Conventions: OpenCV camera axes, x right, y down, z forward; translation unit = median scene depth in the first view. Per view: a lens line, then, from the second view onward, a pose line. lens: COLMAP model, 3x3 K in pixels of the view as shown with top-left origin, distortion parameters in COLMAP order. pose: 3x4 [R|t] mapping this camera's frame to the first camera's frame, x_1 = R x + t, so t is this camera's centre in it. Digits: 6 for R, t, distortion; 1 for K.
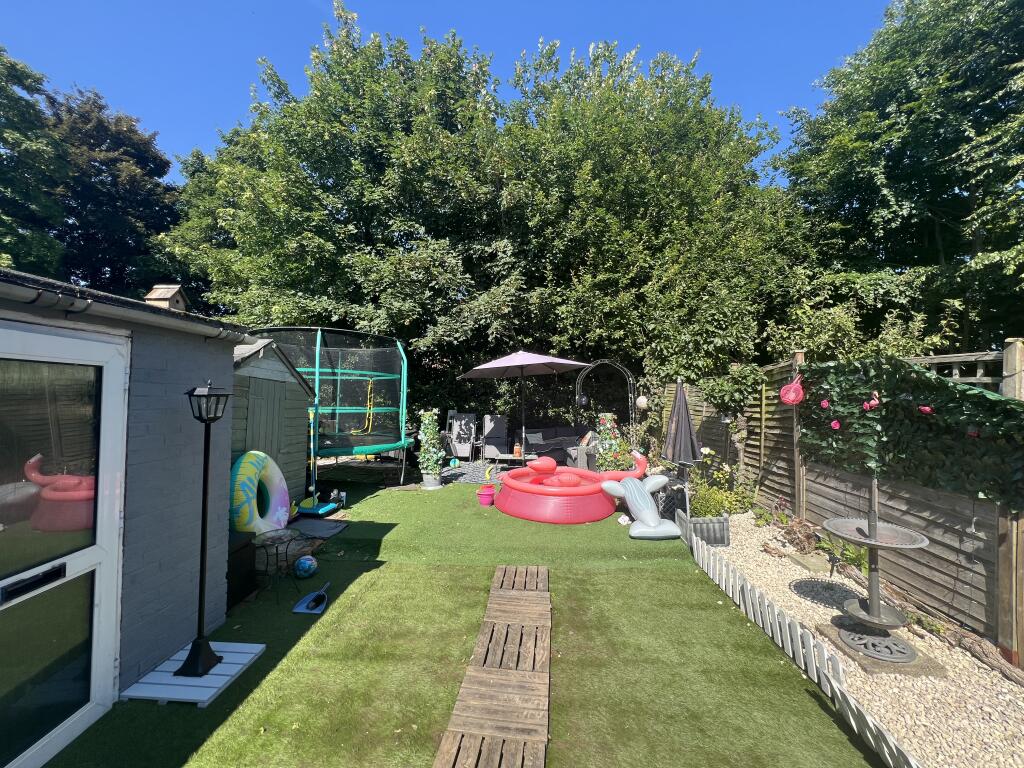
lens RADIAL K [[415.0, 0, 510.3], [0, 415.0, 385.5], [0, 0, 1]] dist [-0.001153, -0.000109]
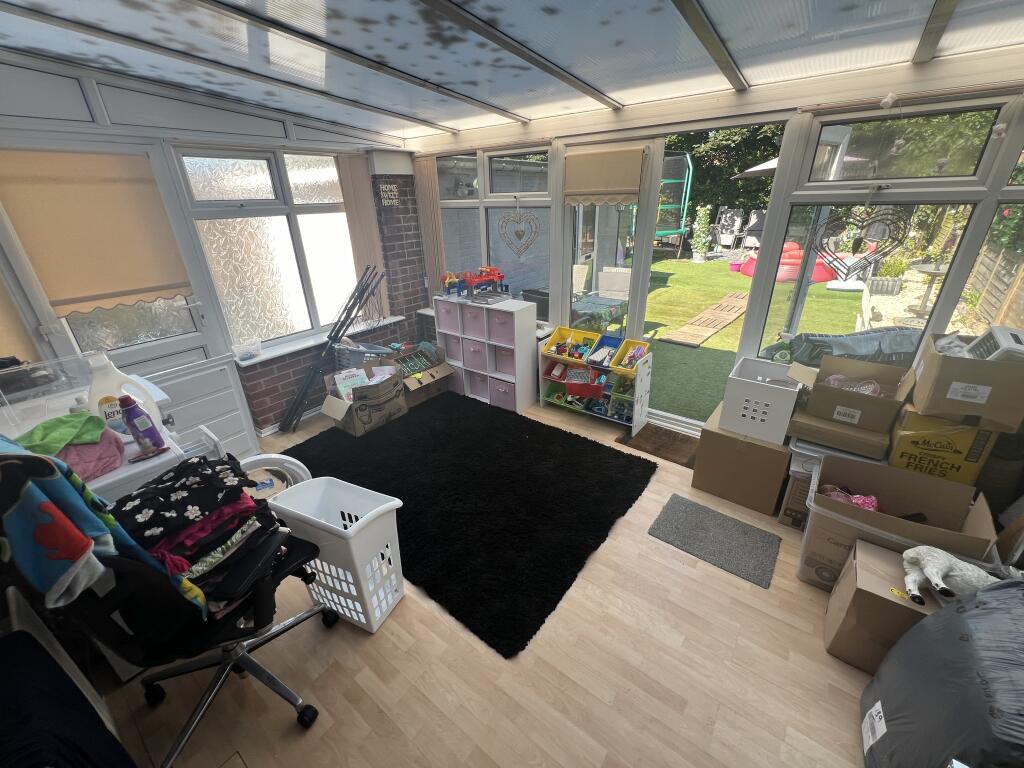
lens RADIAL K [[415.0, 0, 511.5], [0, 415.0, 381.4], [0, 0, 1]] dist [-0.001153, -0.000109]
pose [[0.830186, 0.202839, -0.519276, 0.104982], [0.045950, 0.903393, 0.426344, -0.031446], [0.555590, -0.377806, 0.740664, -0.585497]]
